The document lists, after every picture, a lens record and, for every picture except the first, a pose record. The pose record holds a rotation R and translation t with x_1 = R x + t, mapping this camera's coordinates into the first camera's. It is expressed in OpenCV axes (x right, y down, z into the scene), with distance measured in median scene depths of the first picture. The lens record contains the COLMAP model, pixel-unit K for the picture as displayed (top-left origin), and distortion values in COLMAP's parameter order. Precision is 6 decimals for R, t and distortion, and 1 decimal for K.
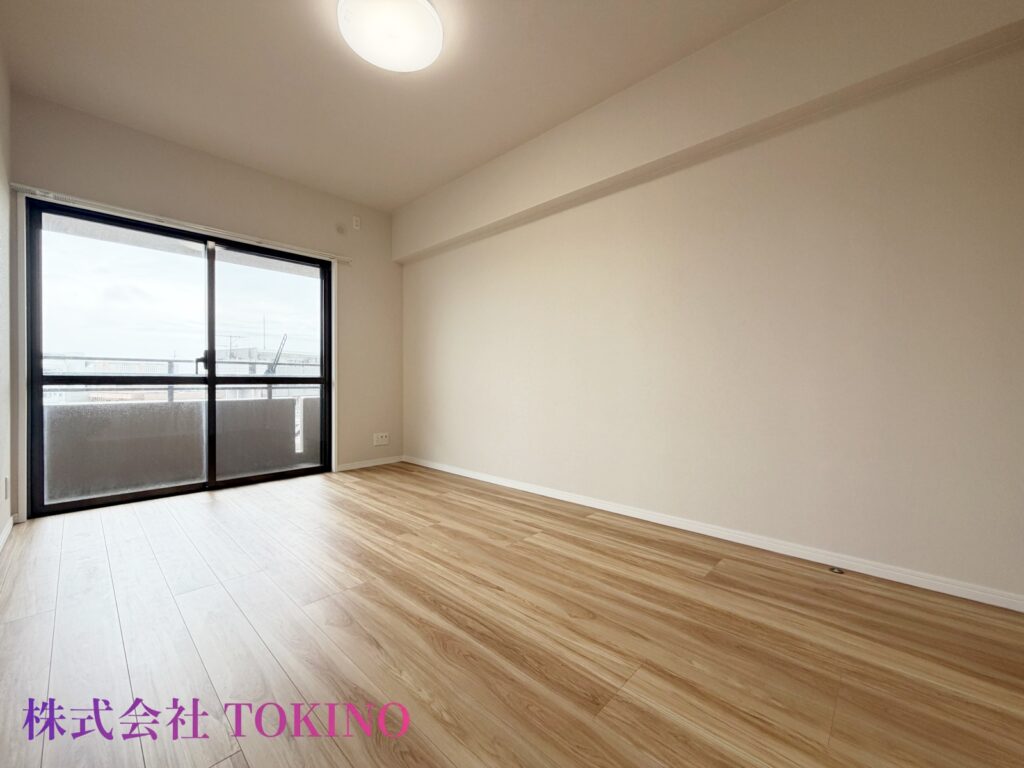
lens RADIAL K [[407.6, 0, 510.6], [0, 407.6, 384.6], [0, 0, 1]] dist [0.002676, 0.000333]
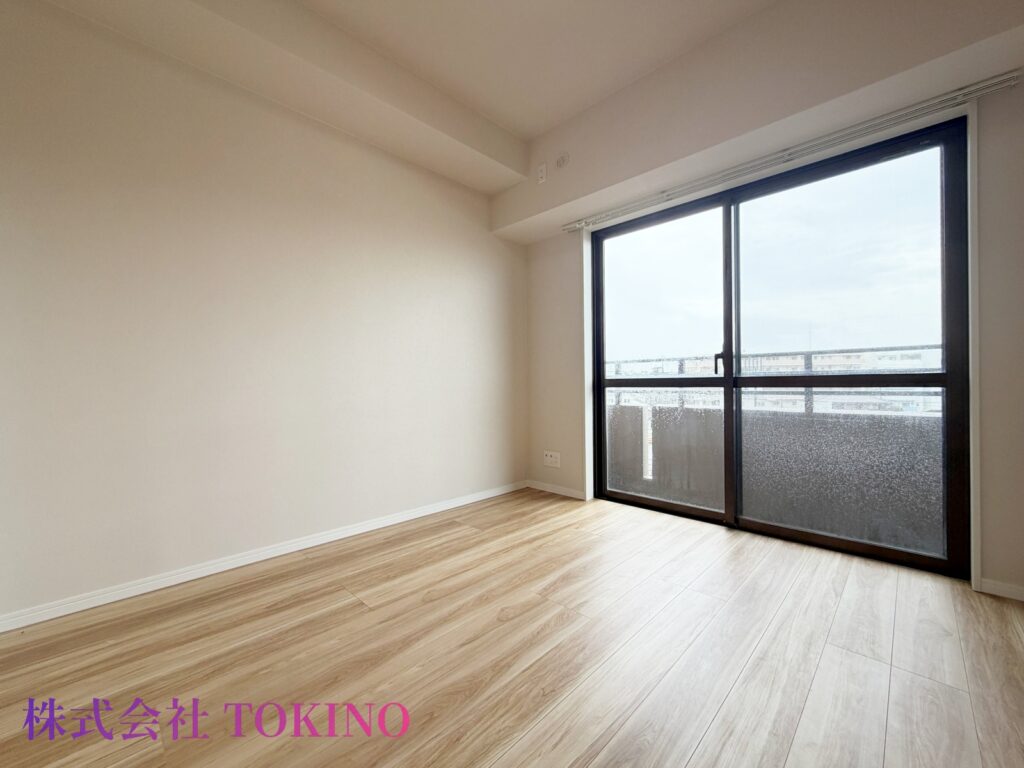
lens RADIAL K [[407.6, 0, 518.8], [0, 407.6, 388.0], [0, 0, 1]] dist [0.002676, 0.000333]
pose [[-0.012725, 0.001518, -0.999918, 0.023046], [-0.002451, 0.999996, 0.001550, 0.000956], [0.999916, 0.002470, -0.012721, 0.613730]]
